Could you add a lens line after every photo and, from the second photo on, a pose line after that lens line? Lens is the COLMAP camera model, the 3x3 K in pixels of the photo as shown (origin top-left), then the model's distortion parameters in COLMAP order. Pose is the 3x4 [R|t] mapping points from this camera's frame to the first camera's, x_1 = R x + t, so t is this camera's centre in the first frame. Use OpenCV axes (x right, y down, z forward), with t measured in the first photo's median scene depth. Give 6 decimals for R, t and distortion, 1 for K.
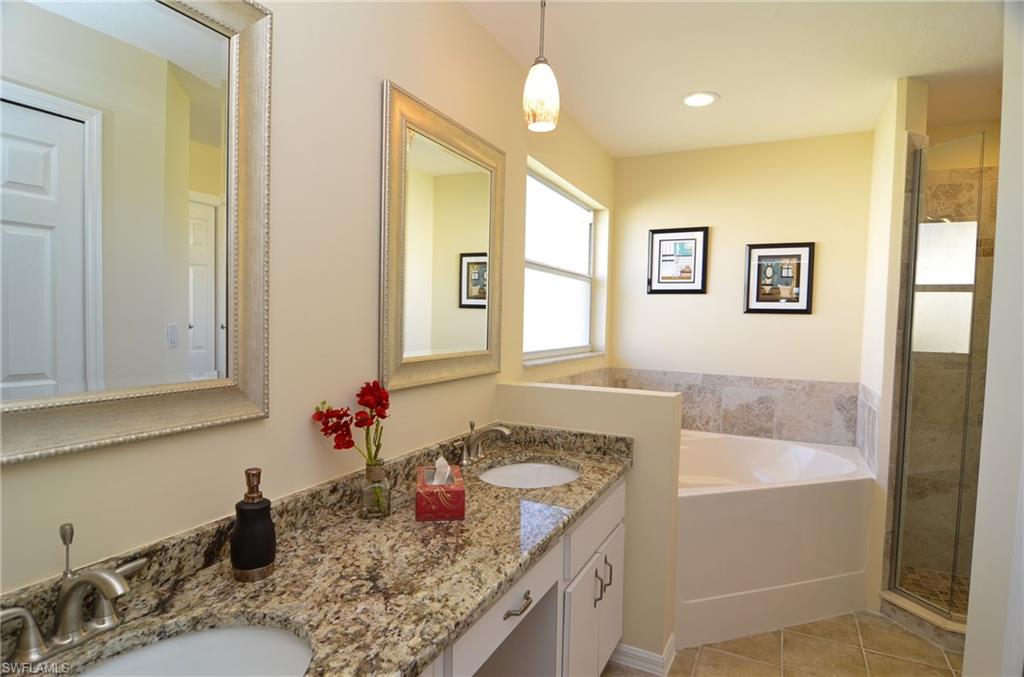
lens RADIAL K [[551.9, 0, 509.7], [0, 551.9, 340.7], [0, 0, 1]] dist [-0.005950, 0.000336]
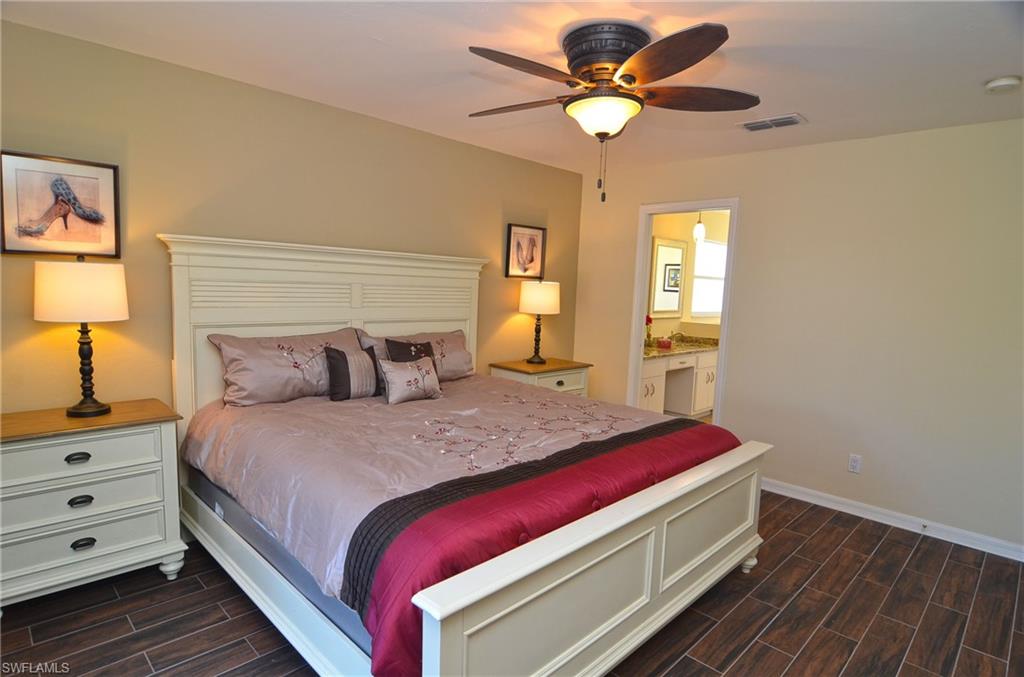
lens RADIAL K [[545.5, 0, 508.9], [0, 545.5, 339.9], [0, 0, 1]] dist [0.007597, 0.000190]
pose [[0.942796, 0.046040, -0.330175, 0.037788], [-0.030080, 0.998126, 0.053289, 0.023293], [0.332009, -0.040309, 0.942414, -1.009050]]
